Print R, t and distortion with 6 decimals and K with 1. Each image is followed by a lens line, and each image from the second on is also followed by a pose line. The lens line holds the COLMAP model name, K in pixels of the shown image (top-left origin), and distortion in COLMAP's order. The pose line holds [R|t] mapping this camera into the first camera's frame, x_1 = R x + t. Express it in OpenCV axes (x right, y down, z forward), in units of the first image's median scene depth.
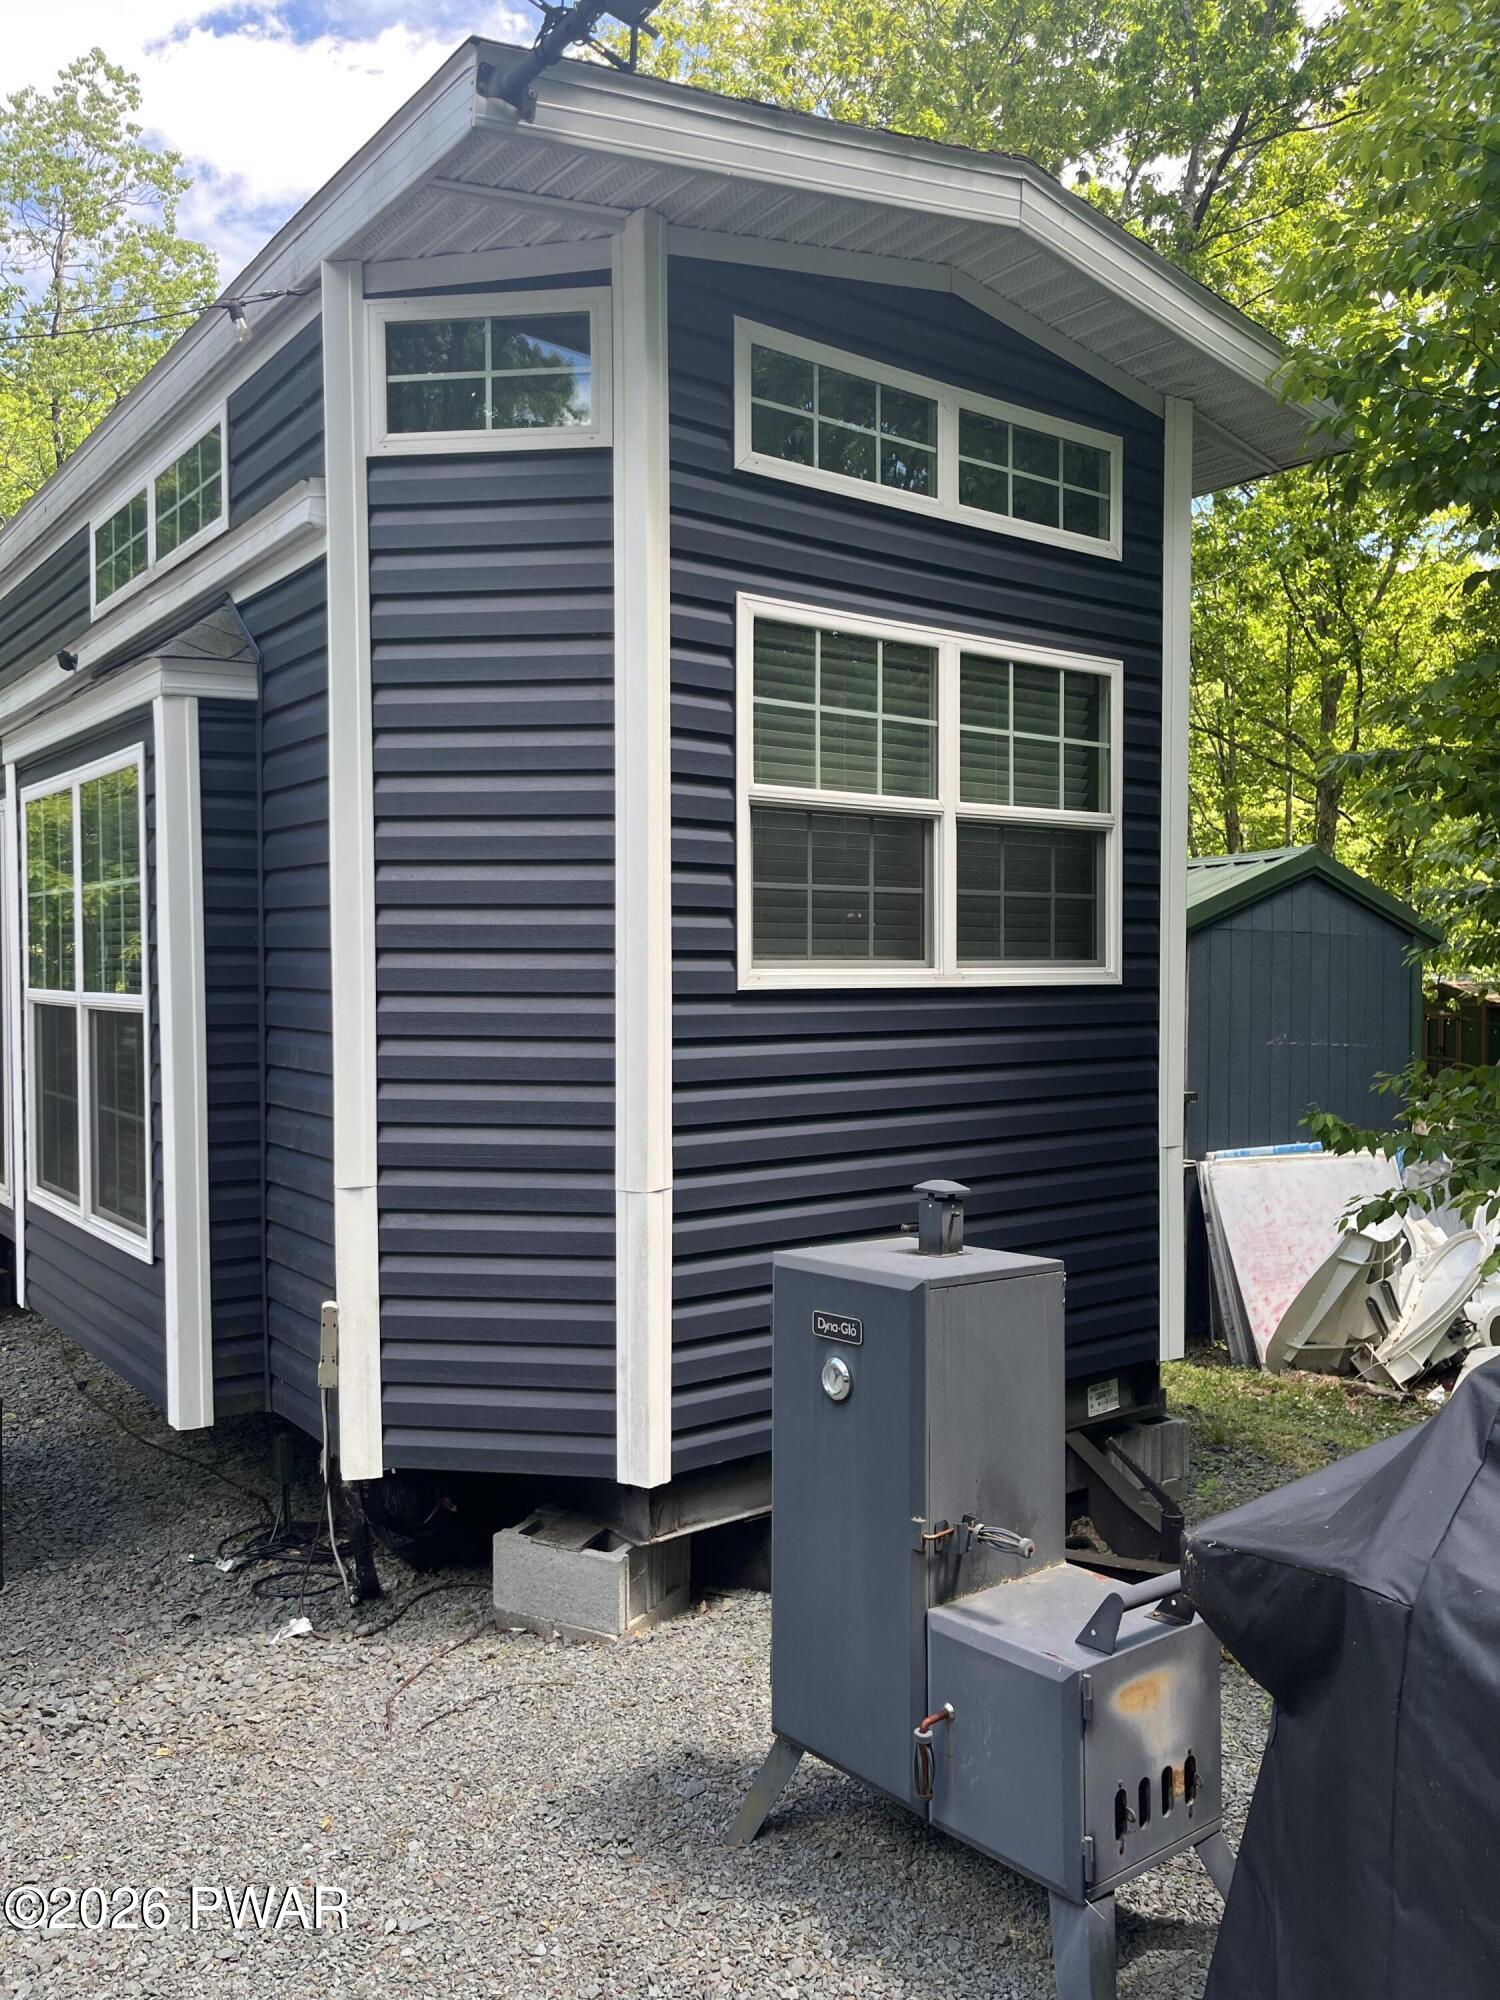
lens RADIAL K [[1525.6, 0, 750.0], [0, 1525.6, 1000.0], [0, 0, 1]] dist [0.065854, -0.088753]
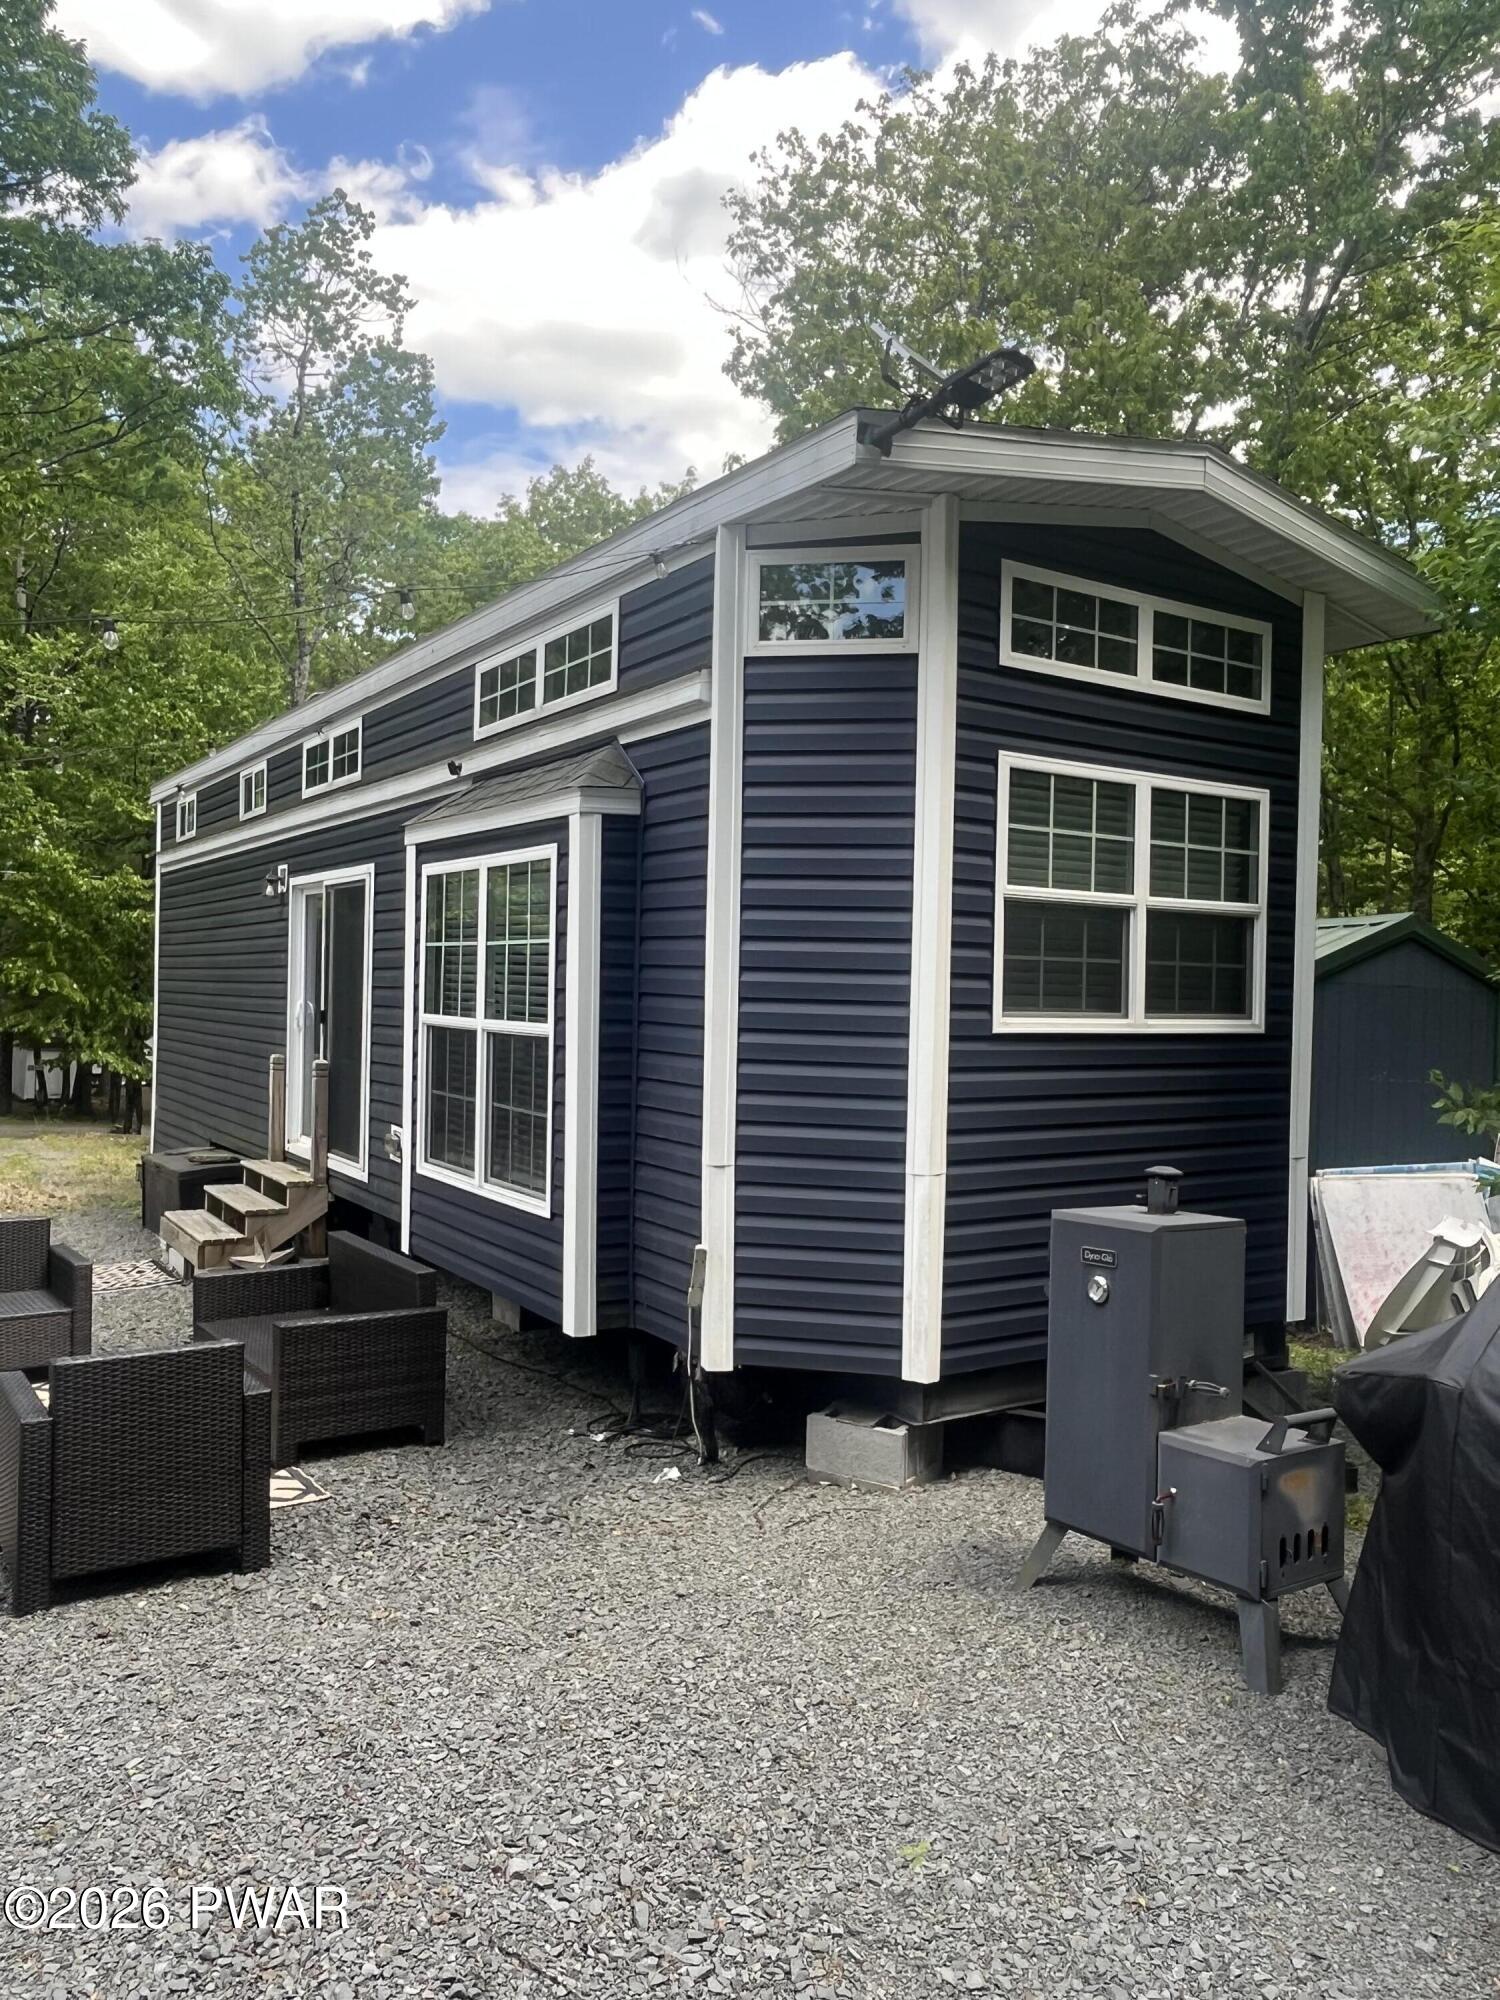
lens RADIAL K [[1463.8, 0, 763.9], [0, 1463.8, 995.3], [0, 0, 1]] dist [-0.005530, 0.001594]
pose [[0.997655, 0.023902, -0.064130, -0.125086], [-0.025085, 0.999529, -0.017701, -0.011533], [0.063676, 0.019268, 0.997785, -0.331486]]
